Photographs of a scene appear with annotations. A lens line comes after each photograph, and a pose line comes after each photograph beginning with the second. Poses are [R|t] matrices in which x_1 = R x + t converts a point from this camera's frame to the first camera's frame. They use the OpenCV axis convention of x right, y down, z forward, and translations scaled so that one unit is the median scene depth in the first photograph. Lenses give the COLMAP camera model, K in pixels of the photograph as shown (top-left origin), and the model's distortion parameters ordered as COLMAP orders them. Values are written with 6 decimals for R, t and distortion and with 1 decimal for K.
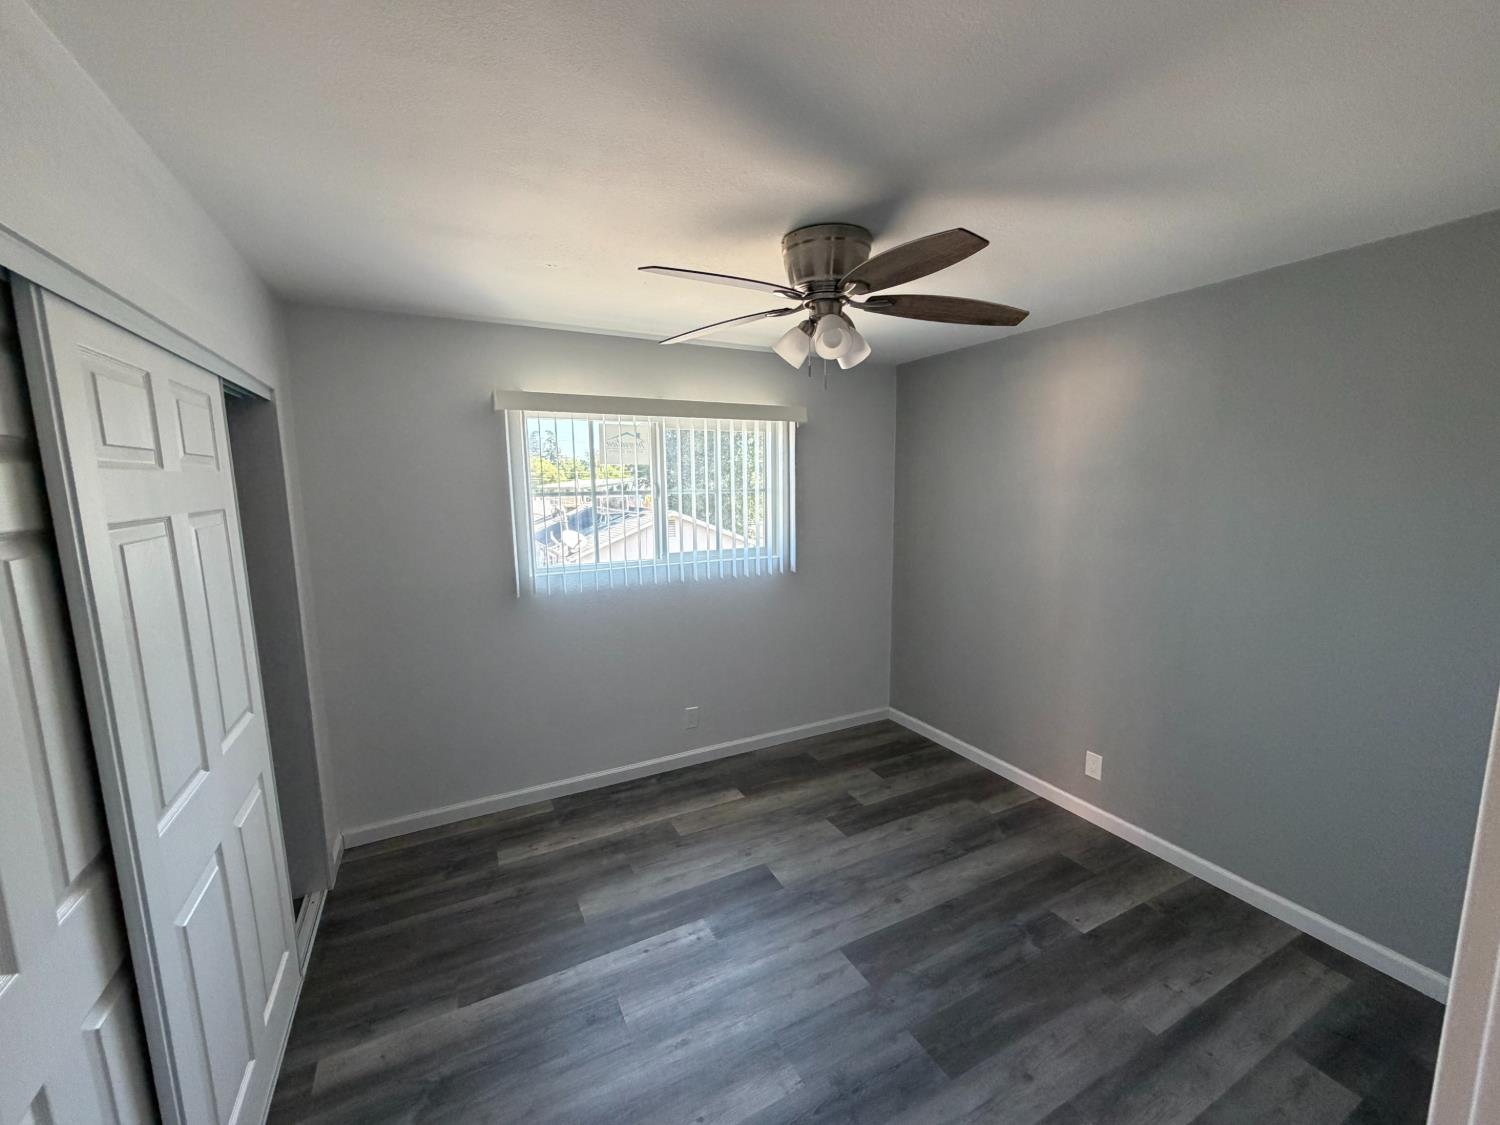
lens RADIAL K [[598.3, 0, 744.5], [0, 598.3, 566.0], [0, 0, 1]] dist [-0.002466, -0.000304]
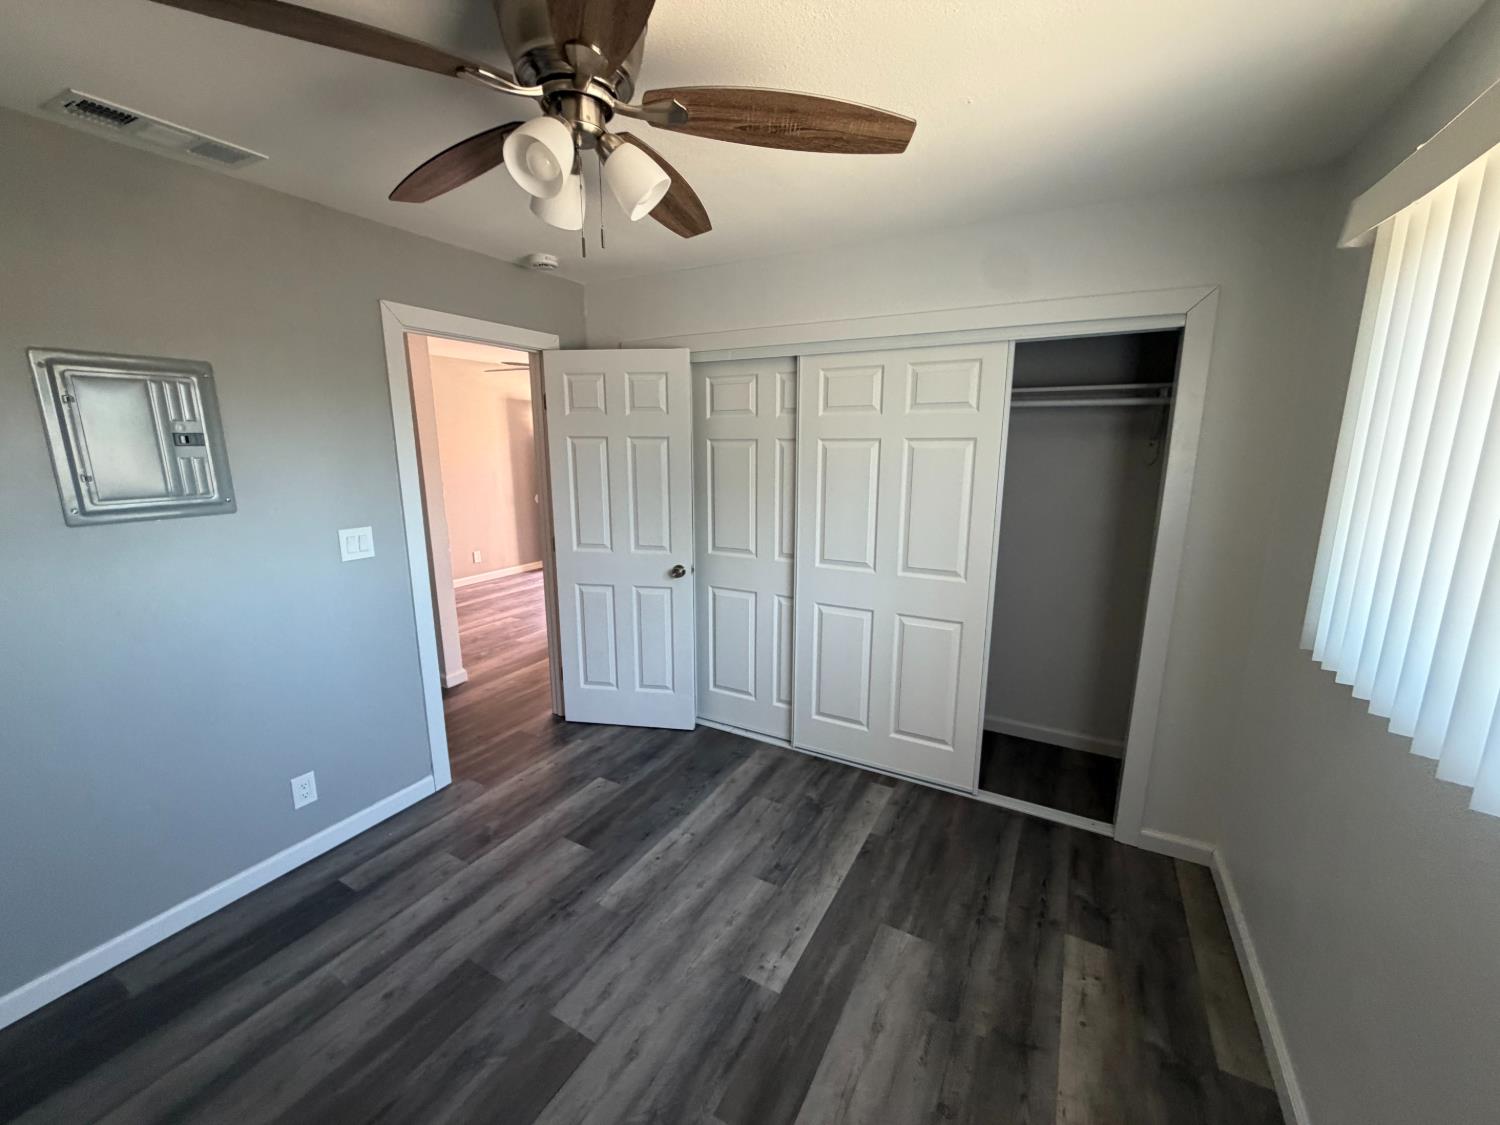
lens RADIAL K [[598.3, 0, 744.5], [0, 598.3, 566.0], [0, 0, 1]] dist [-0.002466, -0.000304]
pose [[-0.833679, 0.121387, -0.538744, 0.323073], [-0.068357, 0.945359, 0.318784, -0.171145], [0.548003, 0.302590, -0.779828, 1.452330]]
